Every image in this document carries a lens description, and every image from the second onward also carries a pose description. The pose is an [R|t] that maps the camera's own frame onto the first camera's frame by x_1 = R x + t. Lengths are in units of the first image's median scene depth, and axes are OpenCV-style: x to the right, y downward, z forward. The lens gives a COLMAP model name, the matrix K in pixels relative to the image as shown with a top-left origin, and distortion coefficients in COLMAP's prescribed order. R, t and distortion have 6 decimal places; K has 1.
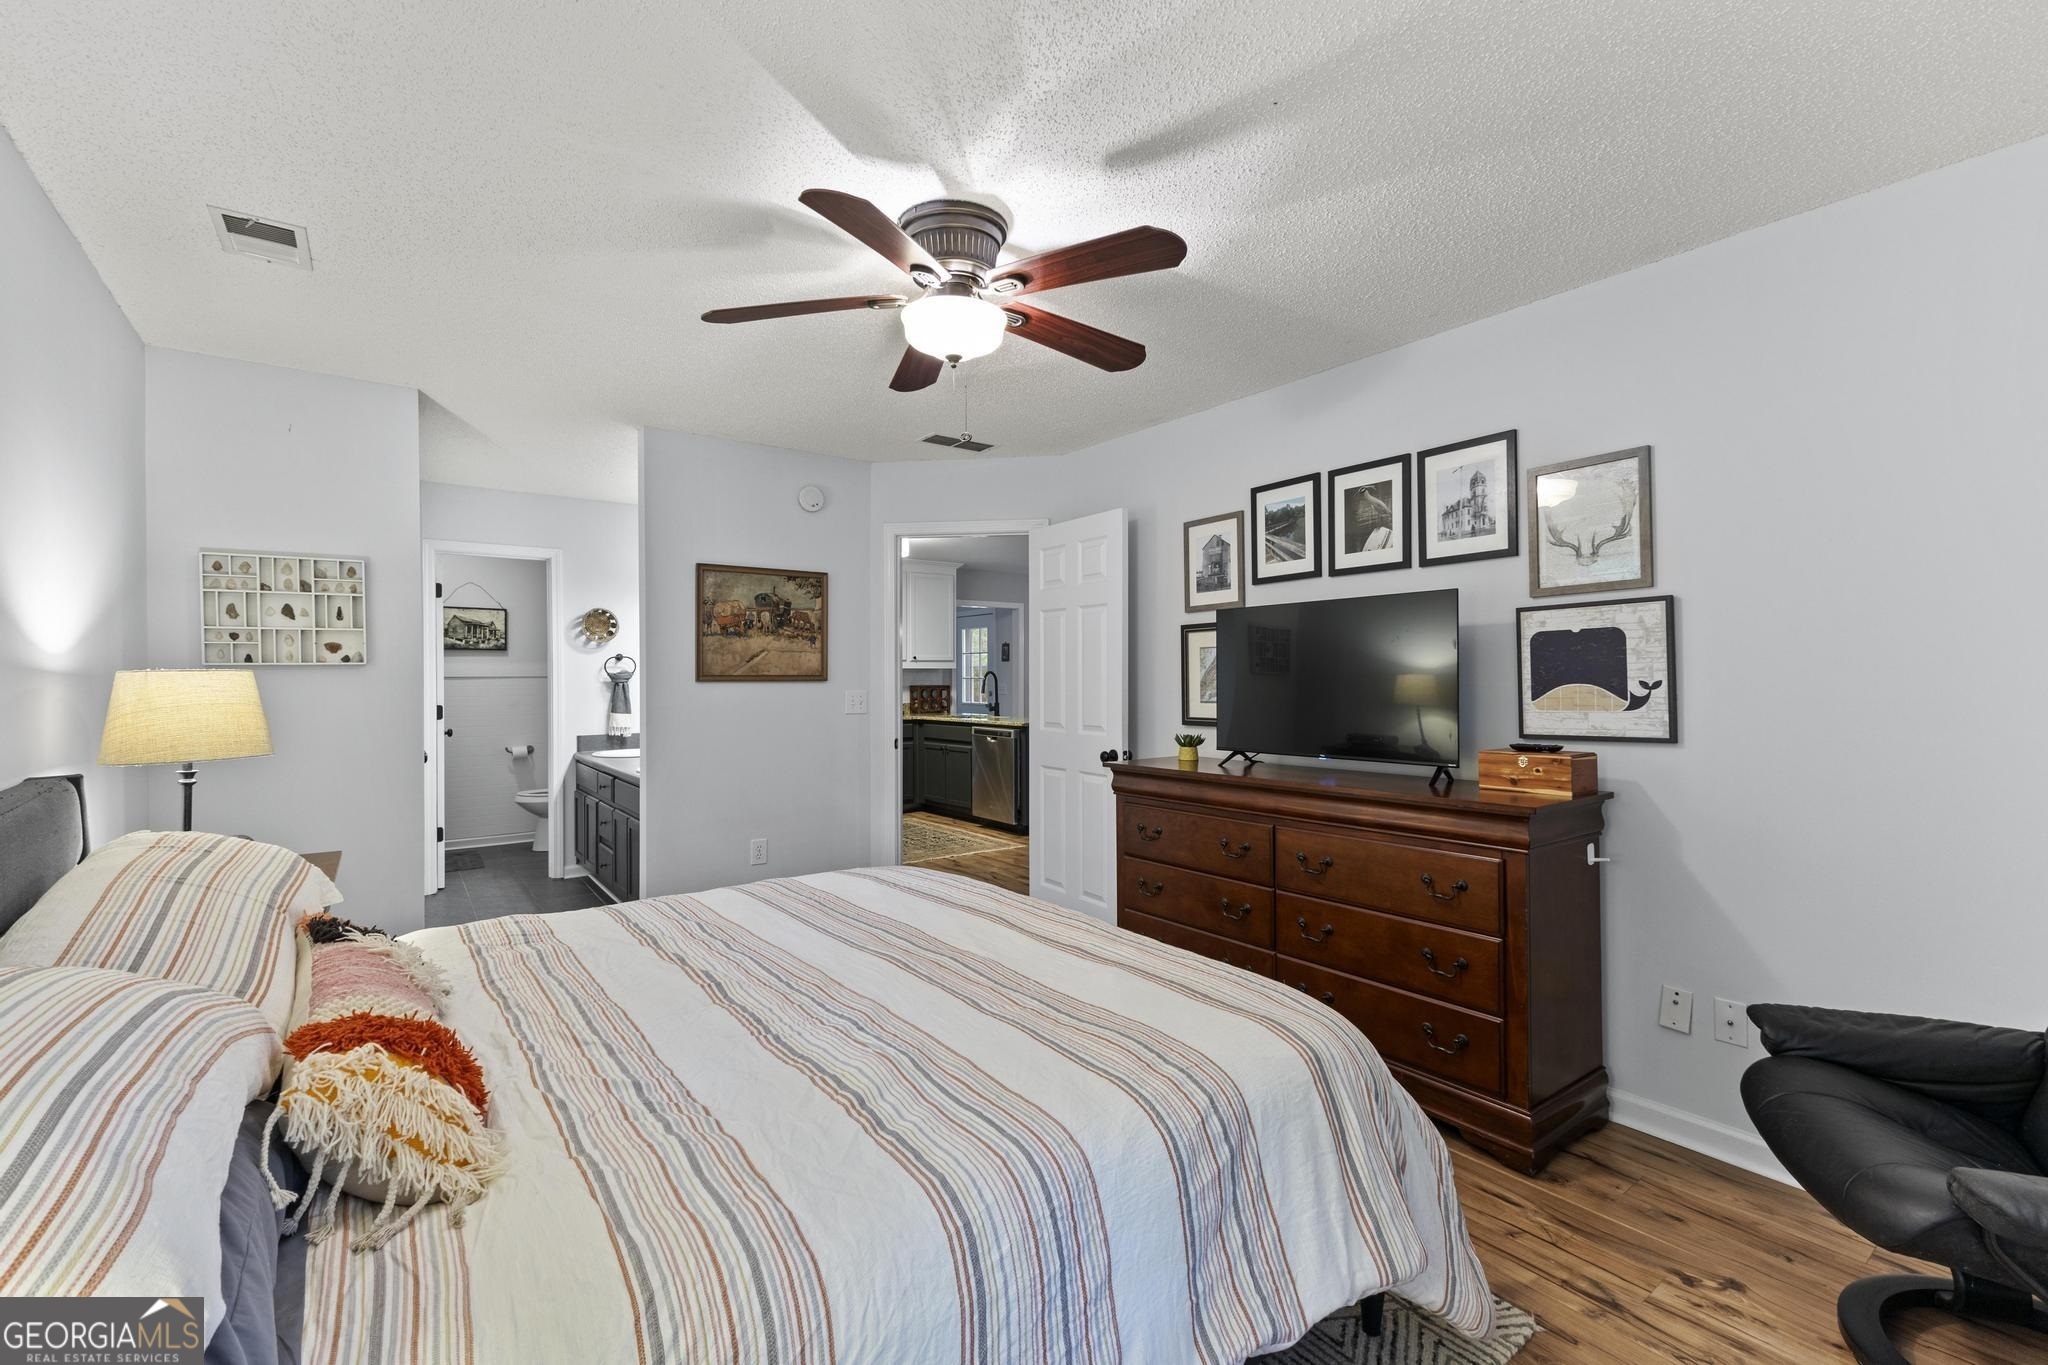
lens RADIAL K [[902.7, 0, 1027.4], [0, 902.7, 681.1], [0, 0, 1]] dist [0.013980, -0.002844]
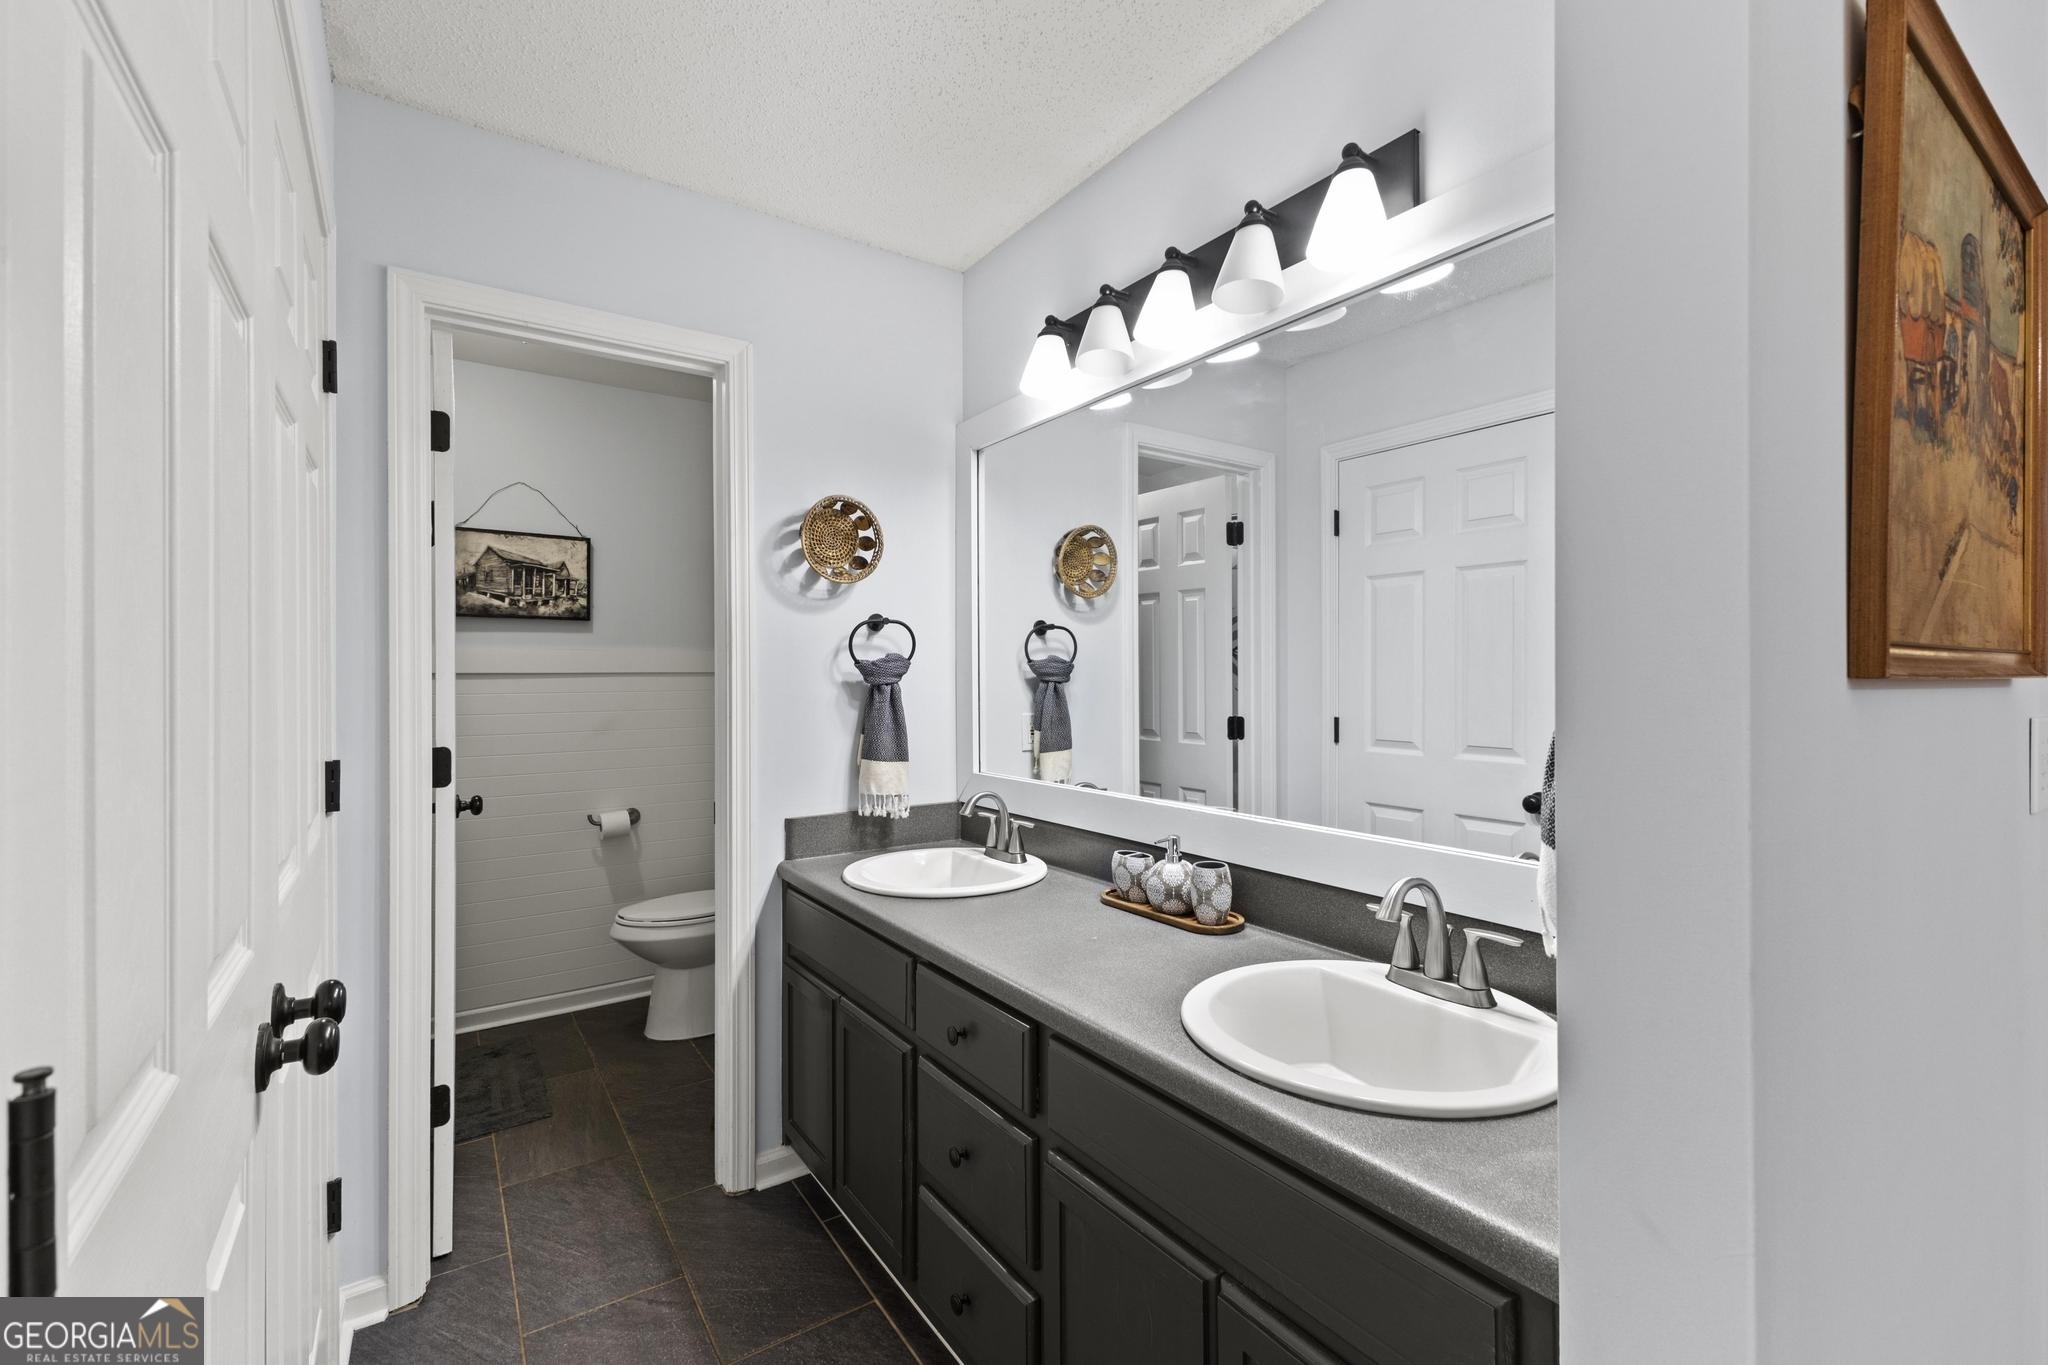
lens RADIAL K [[902.7, 0, 1020.5], [0, 902.7, 681.5], [0, 0, 1]] dist [0.013980, -0.002844]
pose [[0.999142, 0.001151, -0.041399, -0.372097], [-0.001243, 0.999997, -0.002186, 0.001033], [0.041397, 0.002235, 0.999140, 0.599929]]
